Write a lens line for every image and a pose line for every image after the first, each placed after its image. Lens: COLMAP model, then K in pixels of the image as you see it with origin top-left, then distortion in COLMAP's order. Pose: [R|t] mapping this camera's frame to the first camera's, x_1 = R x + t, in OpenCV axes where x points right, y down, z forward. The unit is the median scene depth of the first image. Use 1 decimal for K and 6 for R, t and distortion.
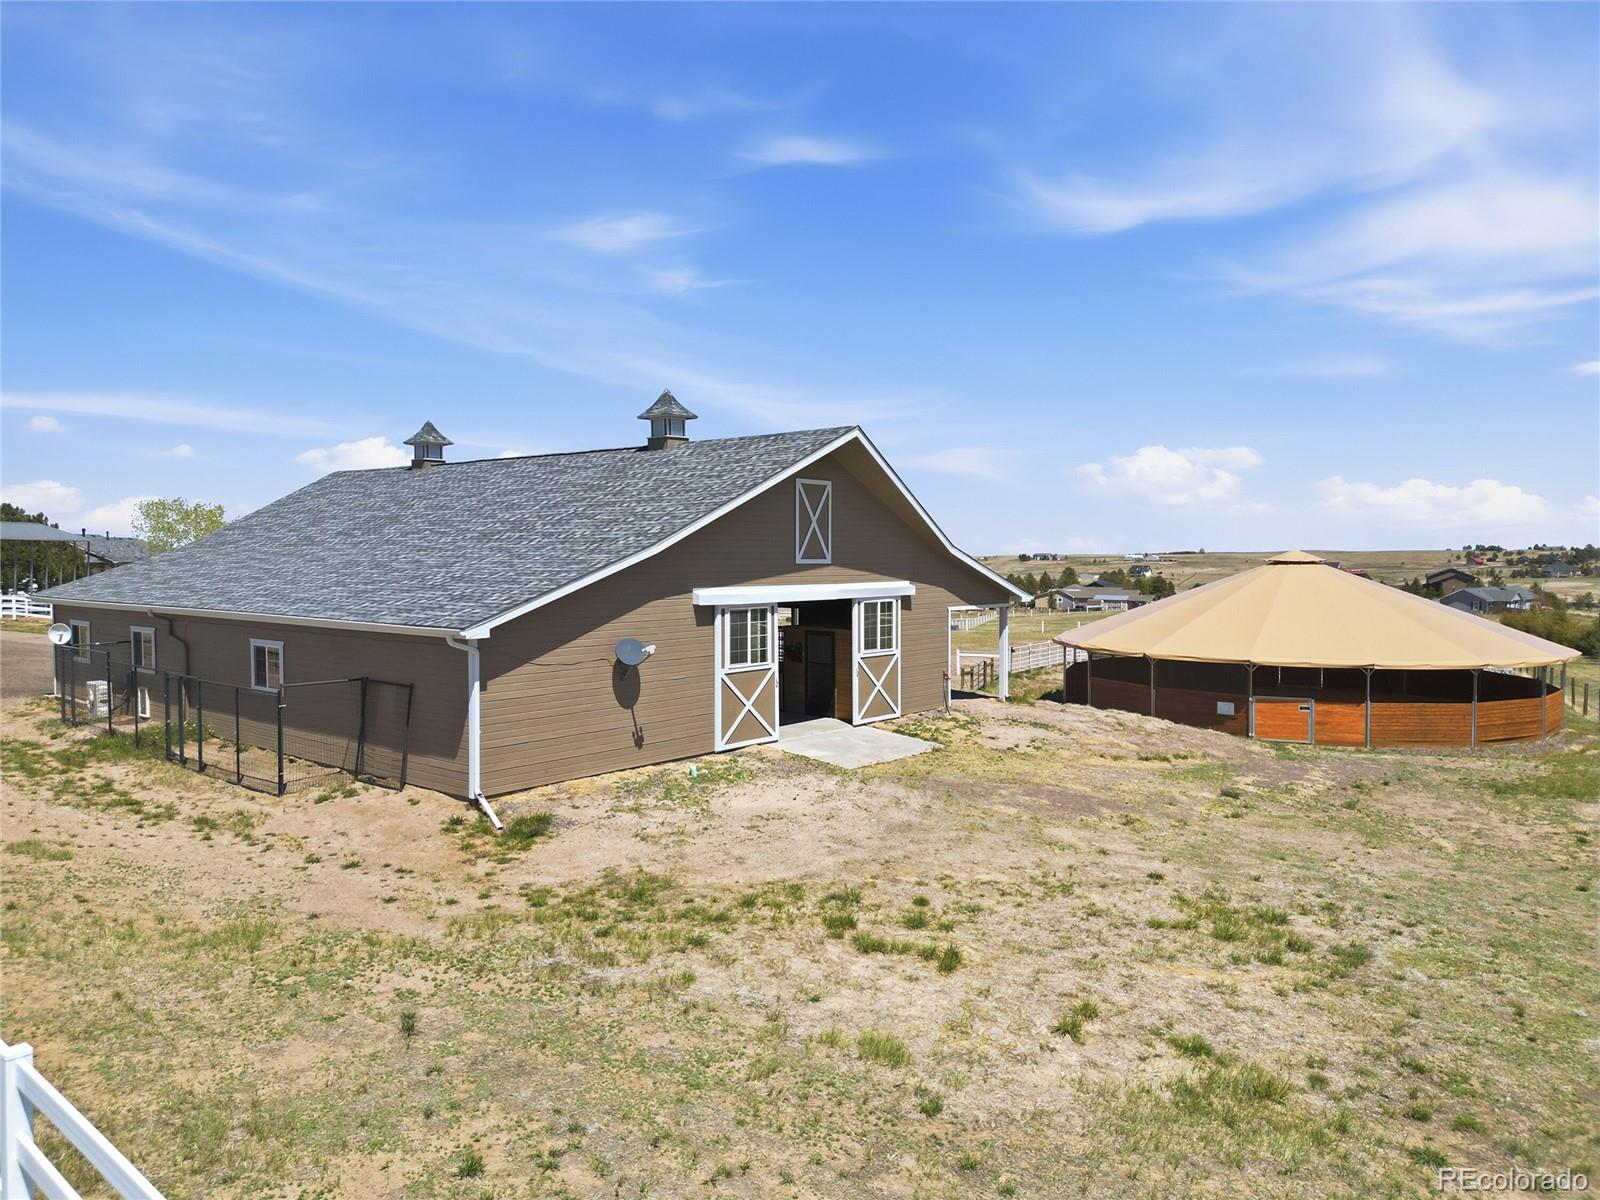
lens RADIAL K [[1106.3, 0, 800.0], [0, 1106.3, 600.0], [0, 0, 1]] dist [0.082176, -0.085580]
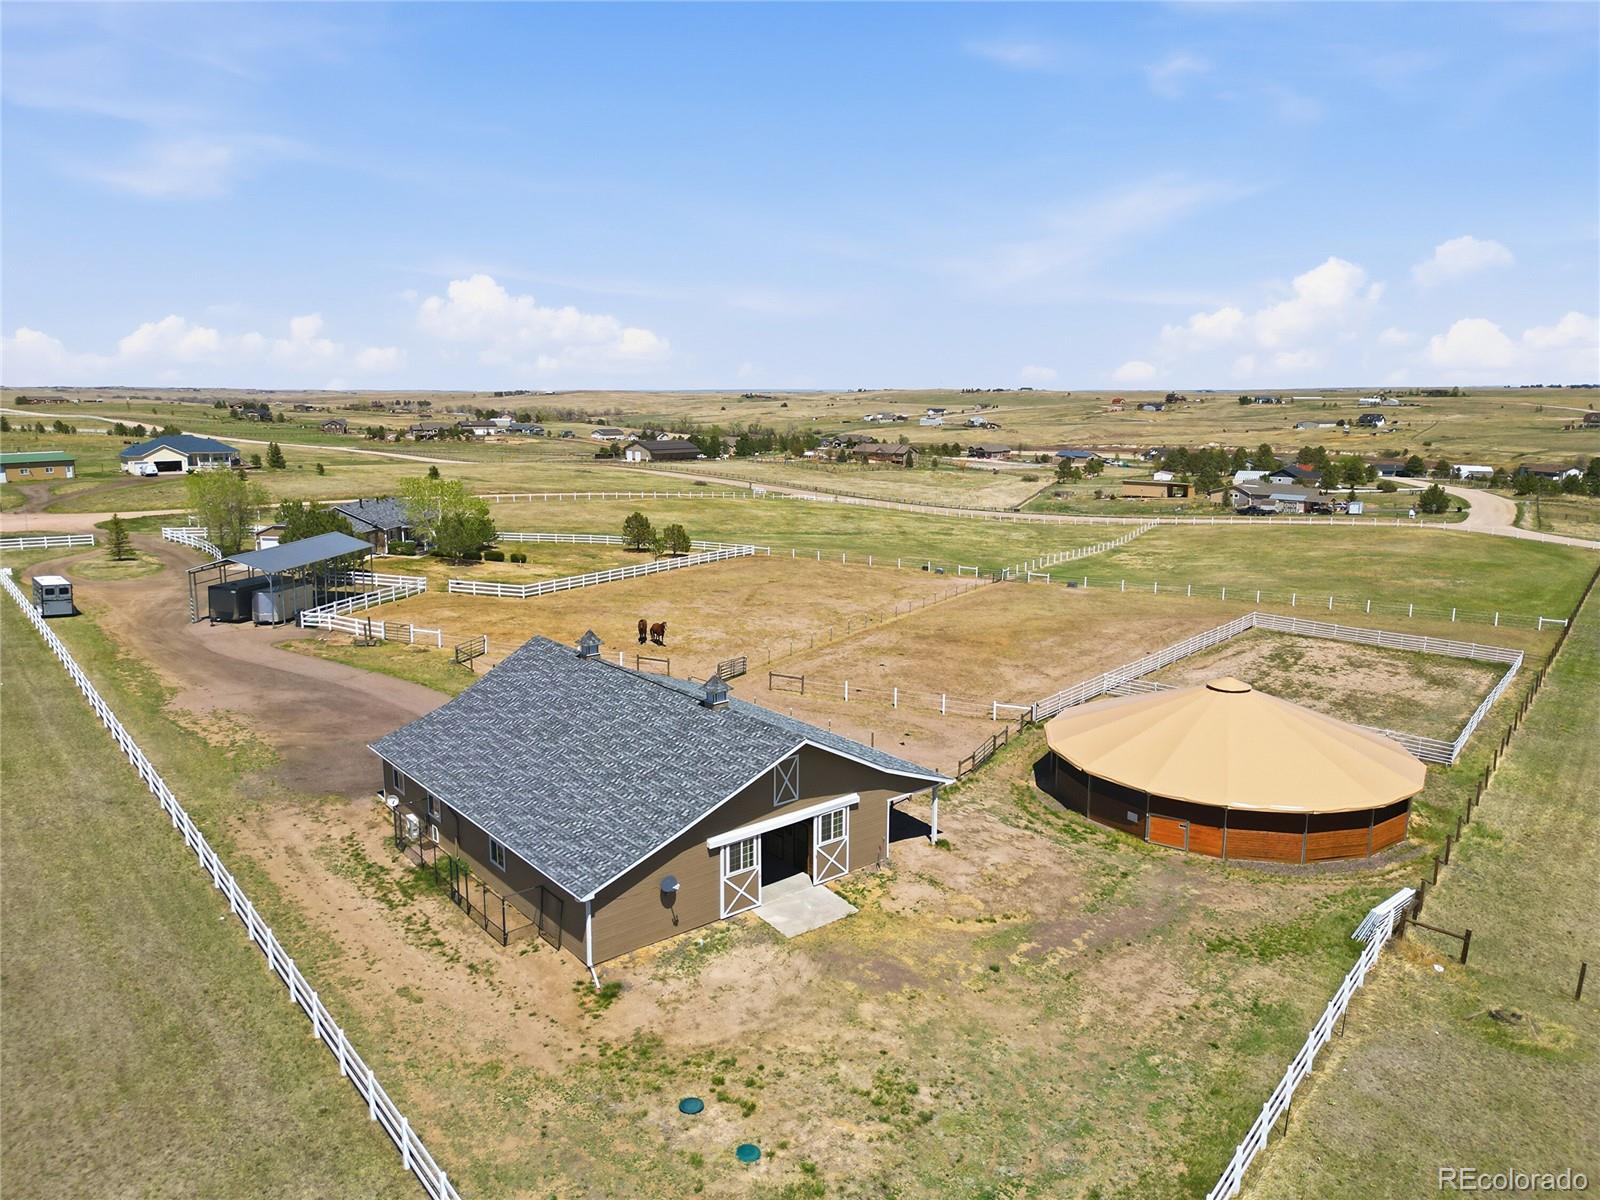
lens RADIAL K [[1109.2, 0, 800.0], [0, 1109.2, 600.0], [0, 0, 1]] dist [0.053170, -0.036517]
pose [[0.983871, 0.038070, -0.174782, 0.415381], [-0.011511, 0.988540, 0.150523, -0.777176], [0.178509, -0.146083, 0.973034, -0.829576]]
